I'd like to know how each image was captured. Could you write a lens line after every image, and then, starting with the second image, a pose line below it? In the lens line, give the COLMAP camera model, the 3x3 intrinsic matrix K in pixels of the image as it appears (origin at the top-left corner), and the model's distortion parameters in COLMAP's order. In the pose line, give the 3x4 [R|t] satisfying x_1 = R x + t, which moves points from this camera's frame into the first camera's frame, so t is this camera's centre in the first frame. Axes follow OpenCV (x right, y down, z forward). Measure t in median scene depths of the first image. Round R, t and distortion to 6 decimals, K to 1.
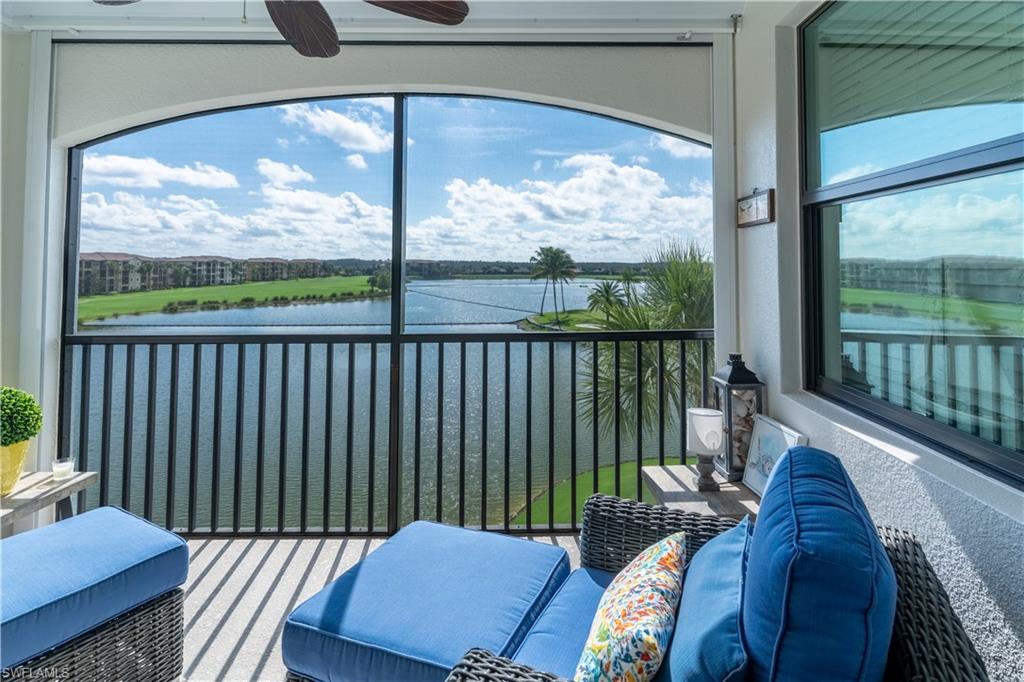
lens RADIAL K [[540.2, 0, 513.0], [0, 540.2, 270.4], [0, 0, 1]] dist [0.003449, 0.000040]
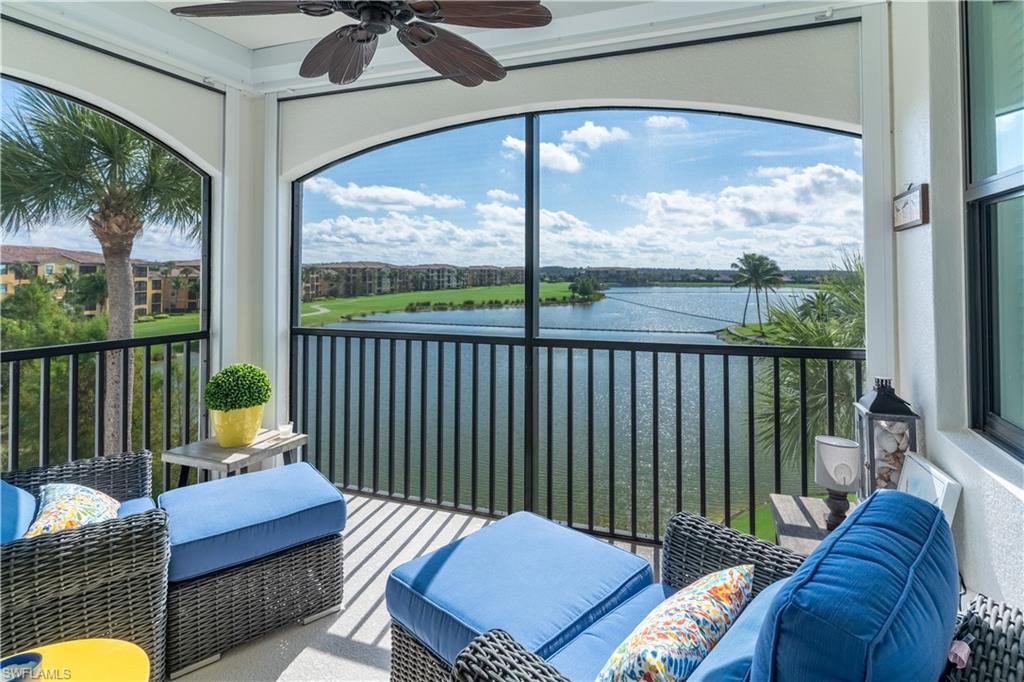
lens RADIAL K [[527.9, 0, 529.5], [0, 527.9, 286.1], [0, 0, 1]] dist [0.003252, -0.000213]
pose [[0.938146, 0.011522, -0.346047, 0.143023], [-0.005893, 0.999833, 0.017316, -0.003052], [0.346189, -0.014206, 0.938057, 0.015943]]
